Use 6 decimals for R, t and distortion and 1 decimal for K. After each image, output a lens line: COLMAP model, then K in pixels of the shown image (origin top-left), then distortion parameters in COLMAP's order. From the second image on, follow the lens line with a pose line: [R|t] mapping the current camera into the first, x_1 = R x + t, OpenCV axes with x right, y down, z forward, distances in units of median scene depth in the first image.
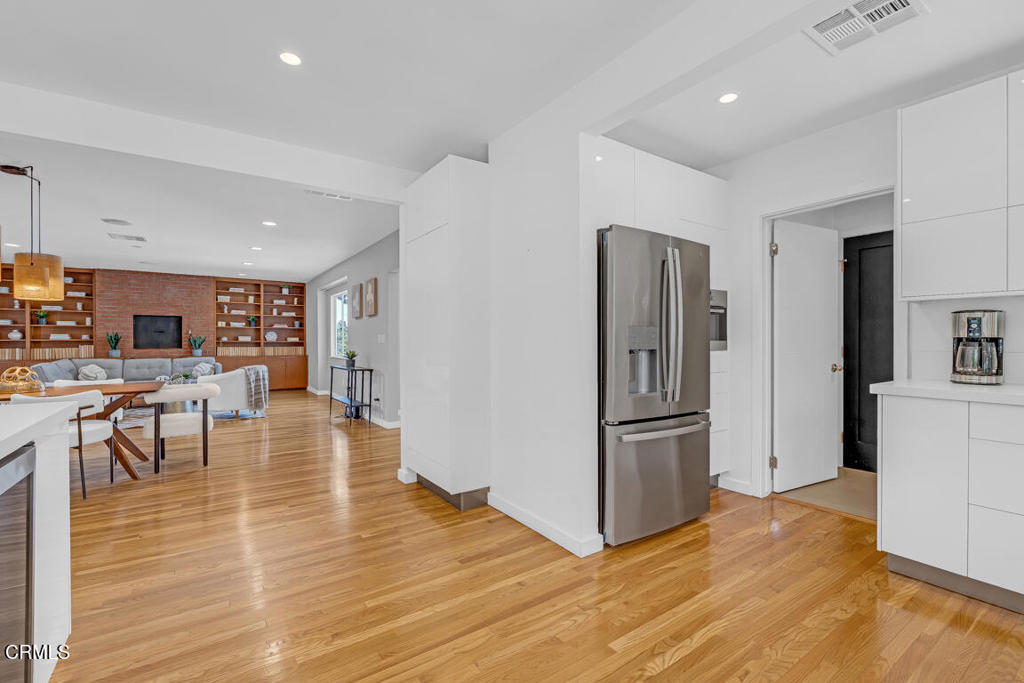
lens RADIAL K [[450.0, 0, 510.3], [0, 450.0, 340.0], [0, 0, 1]] dist [-0.002074, 0.000447]
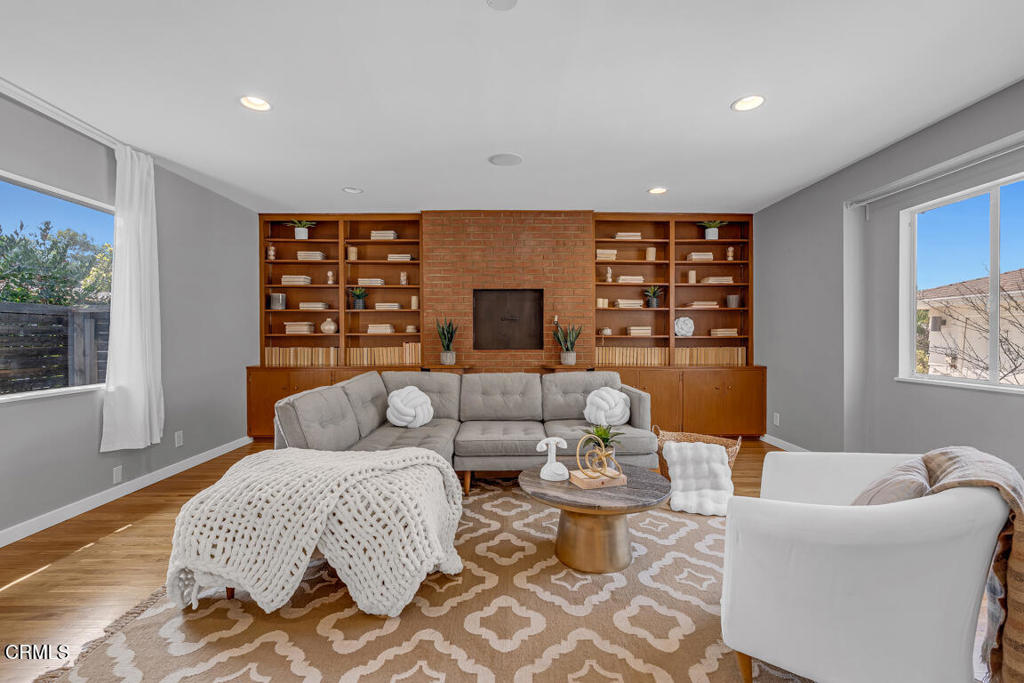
lens RADIAL K [[450.0, 0, 510.3], [0, 450.0, 340.0], [0, 0, 1]] dist [-0.002074, 0.000447]
pose [[0.830878, 0.004066, -0.556440, -0.468417], [0.001892, 0.999947, 0.010133, 0.001937], [0.556452, -0.009473, 0.830826, 0.536876]]
